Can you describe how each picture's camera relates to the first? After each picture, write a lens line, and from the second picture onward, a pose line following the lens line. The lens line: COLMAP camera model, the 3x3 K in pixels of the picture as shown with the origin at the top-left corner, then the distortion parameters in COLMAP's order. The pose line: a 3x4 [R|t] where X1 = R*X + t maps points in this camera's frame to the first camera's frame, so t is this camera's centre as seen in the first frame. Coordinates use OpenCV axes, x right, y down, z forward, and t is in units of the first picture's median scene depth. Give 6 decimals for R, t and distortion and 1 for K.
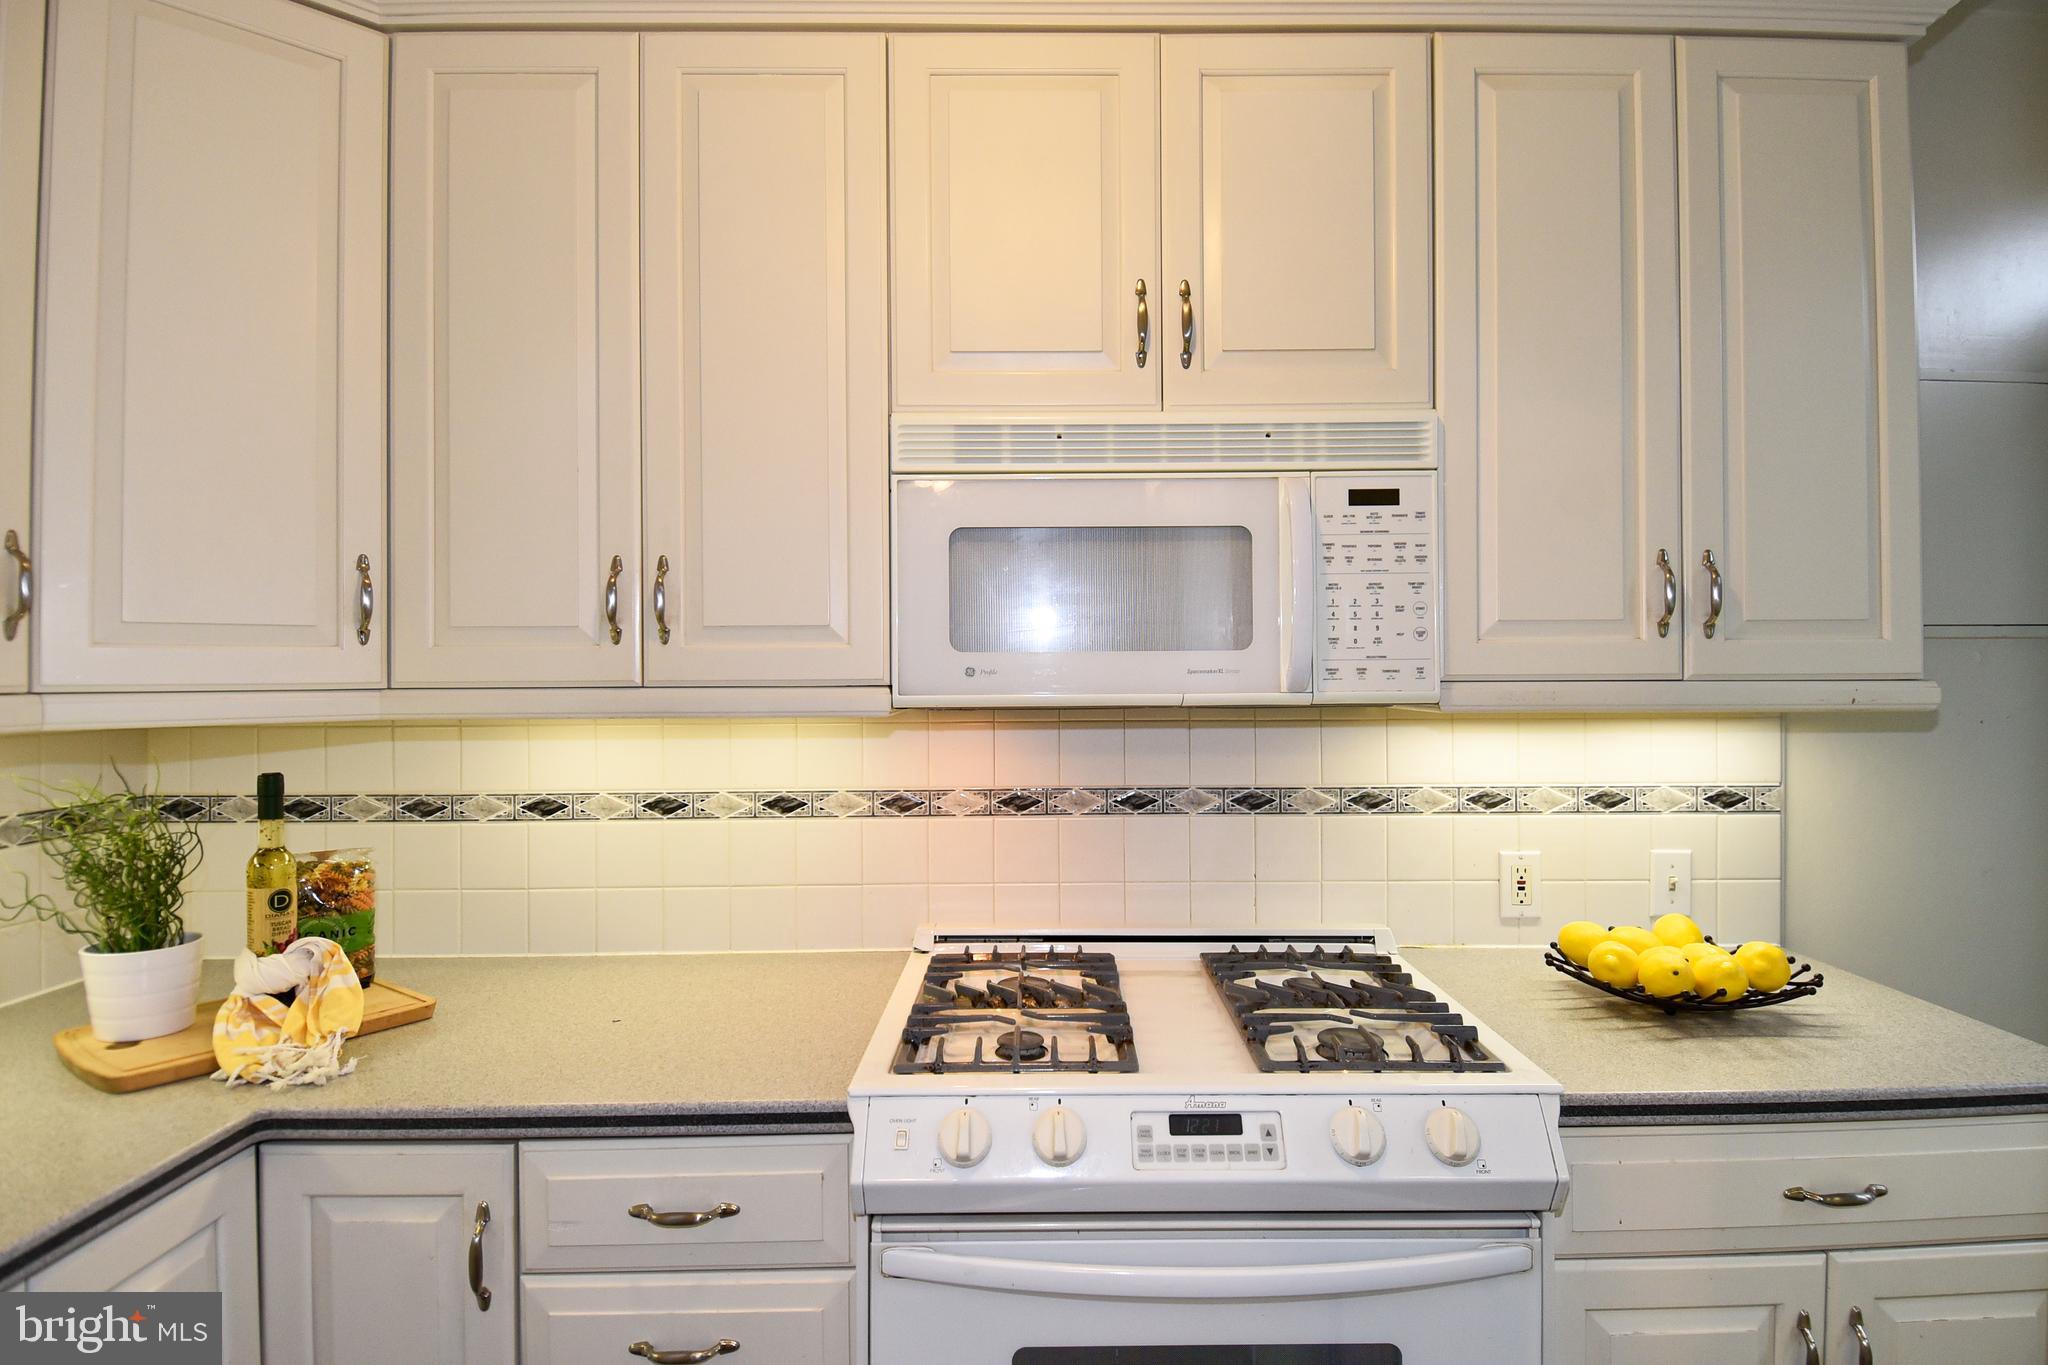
lens RADIAL K [[1100.3, 0, 1026.1], [0, 1100.3, 659.3], [0, 0, 1]] dist [0.013989, -0.001219]
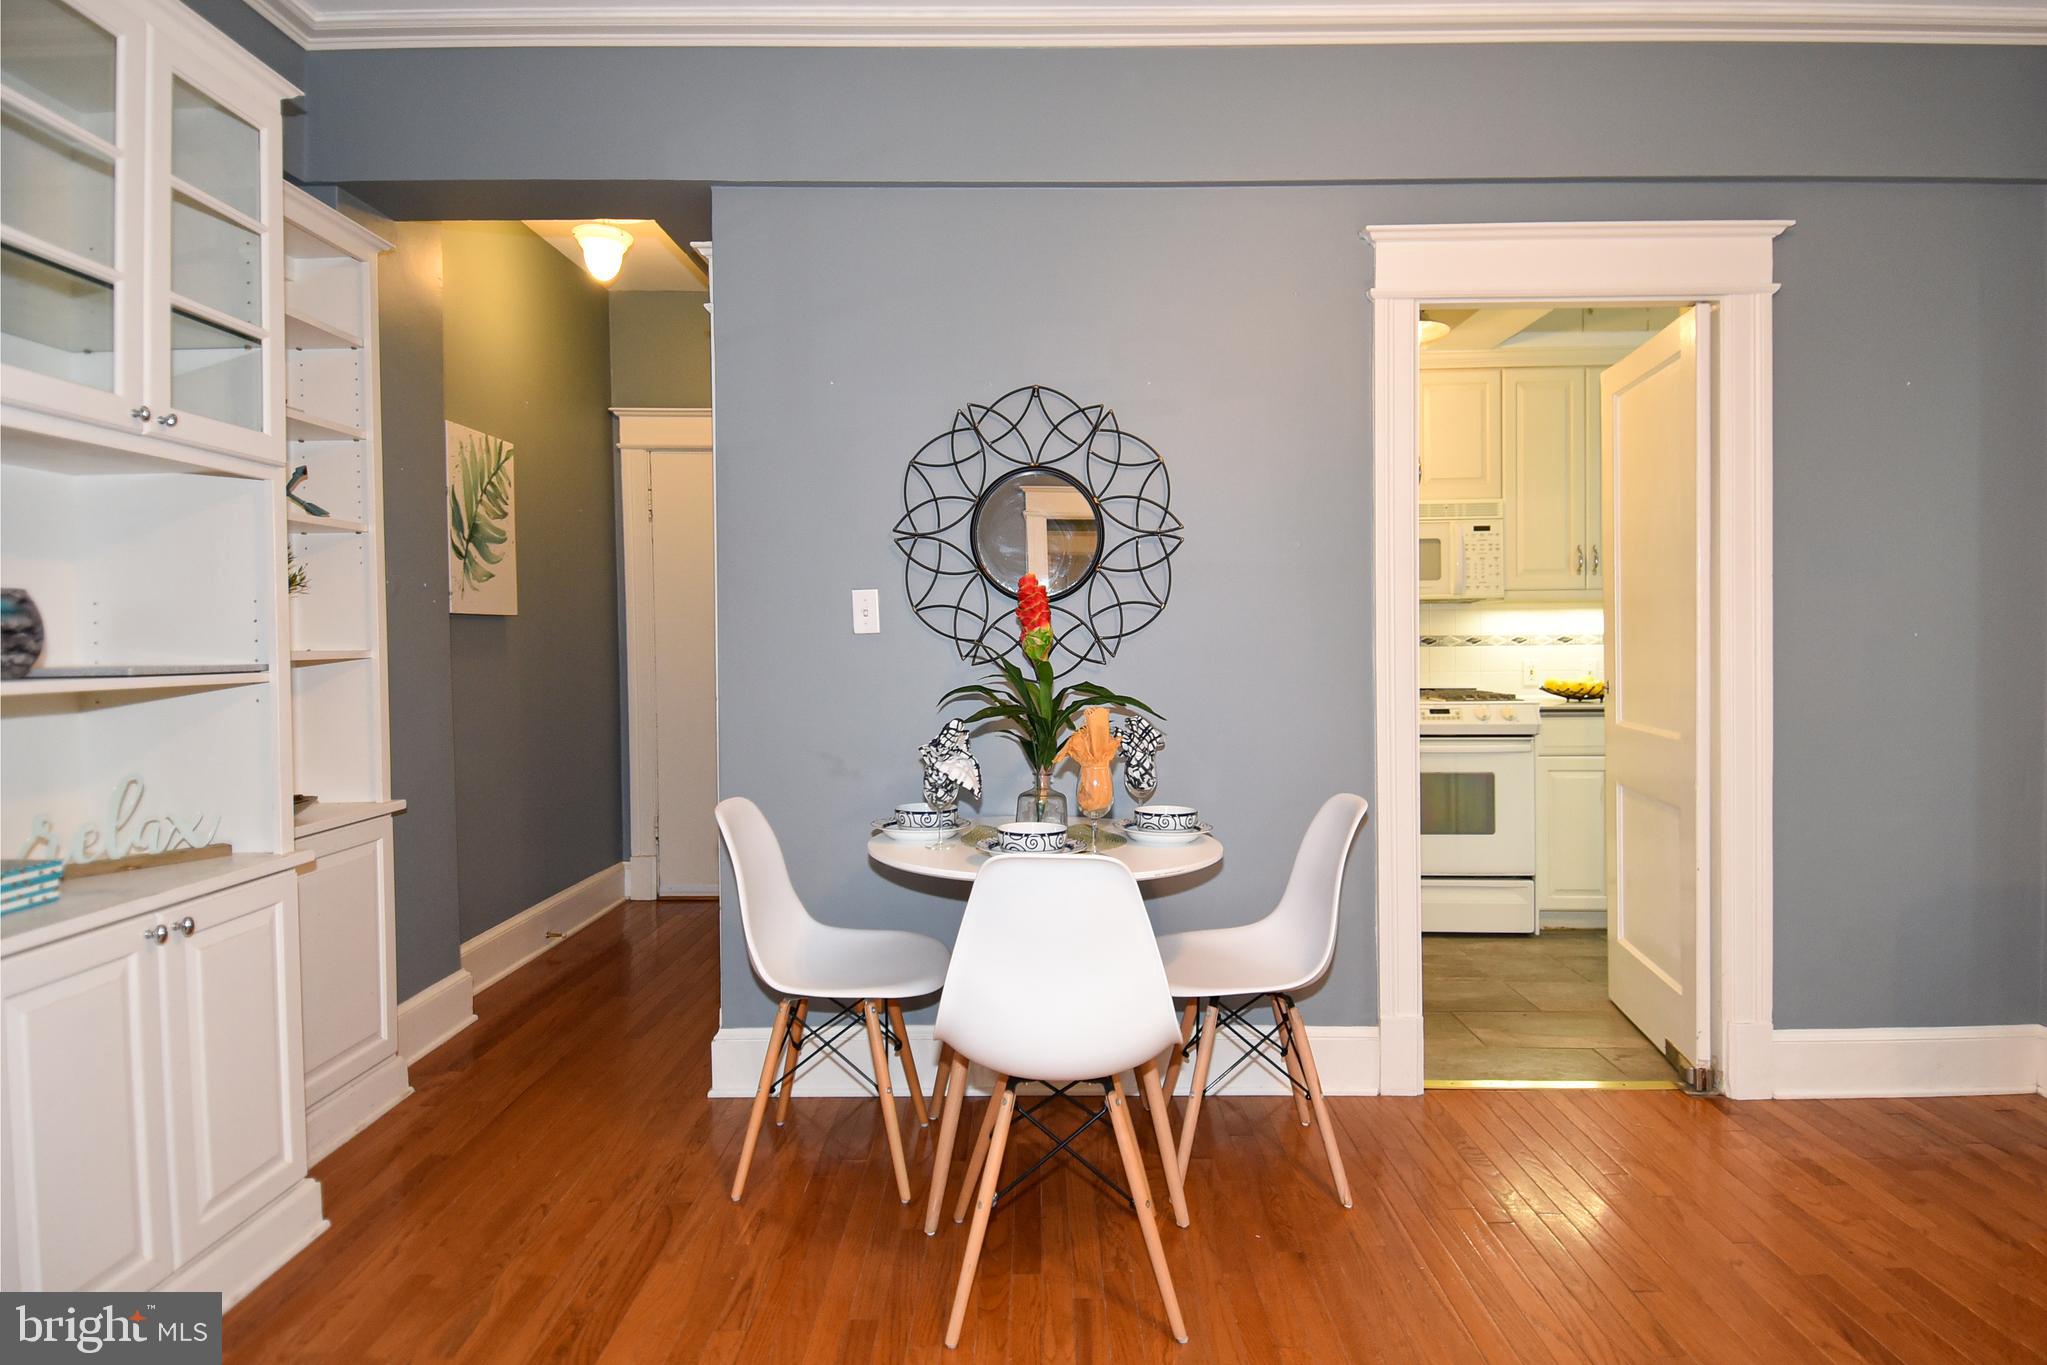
lens RADIAL K [[1099.7, 0, 1025.6], [0, 1099.7, 659.3], [0, 0, 1]] dist [0.013989, -0.001219]
pose [[0.999884, -0.005542, -0.014170, -0.876252], [0.005896, 0.999669, 0.025028, 0.124441], [0.014027, -0.025109, 0.999586, -2.002762]]
